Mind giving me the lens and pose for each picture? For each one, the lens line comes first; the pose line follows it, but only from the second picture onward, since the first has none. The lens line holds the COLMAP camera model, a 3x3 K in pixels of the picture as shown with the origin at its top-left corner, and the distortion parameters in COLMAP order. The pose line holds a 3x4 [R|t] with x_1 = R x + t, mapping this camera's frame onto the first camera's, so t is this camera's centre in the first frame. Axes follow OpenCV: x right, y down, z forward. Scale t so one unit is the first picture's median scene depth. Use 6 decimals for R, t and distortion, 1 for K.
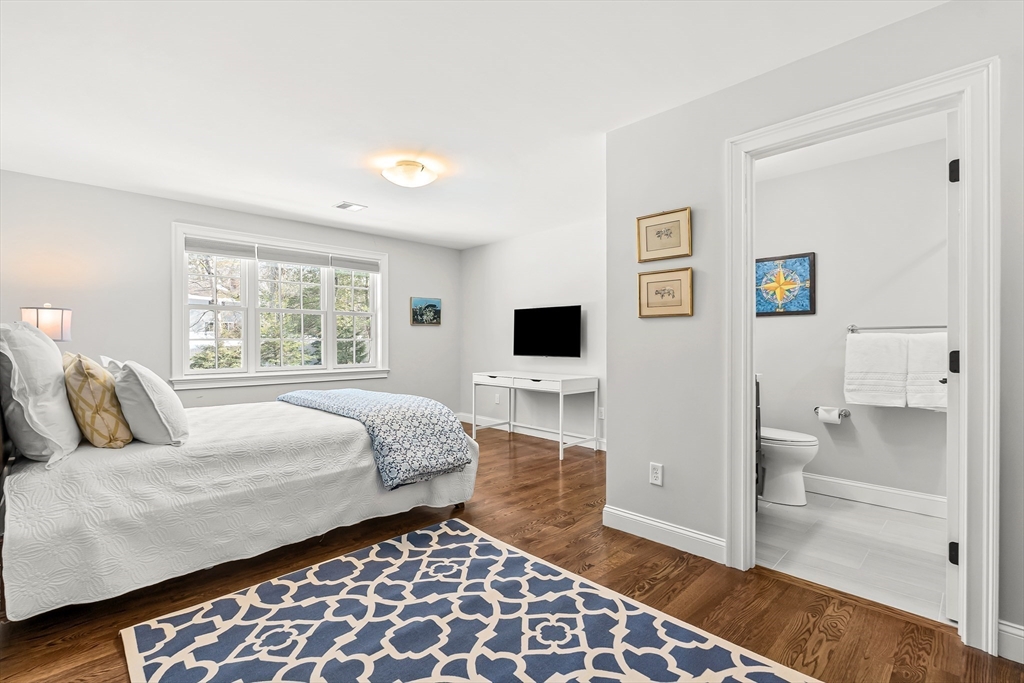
lens RADIAL K [[456.2, 0, 514.6], [0, 456.2, 341.4], [0, 0, 1]] dist [-0.002299, -0.000223]
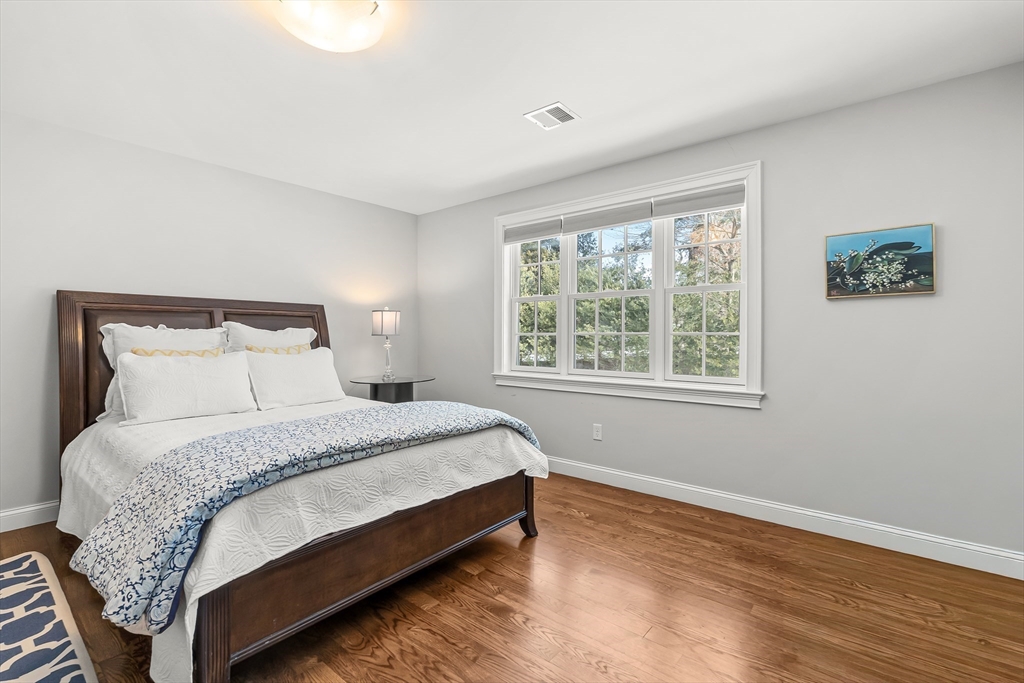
lens RADIAL K [[456.2, 0, 513.8], [0, 456.2, 339.6], [0, 0, 1]] dist [-0.002299, -0.000223]
pose [[0.115504, 0.005924, -0.993289, 0.174842], [-0.003368, 0.999979, 0.005572, 0.001123], [0.993301, 0.002701, 0.115522, 0.639860]]
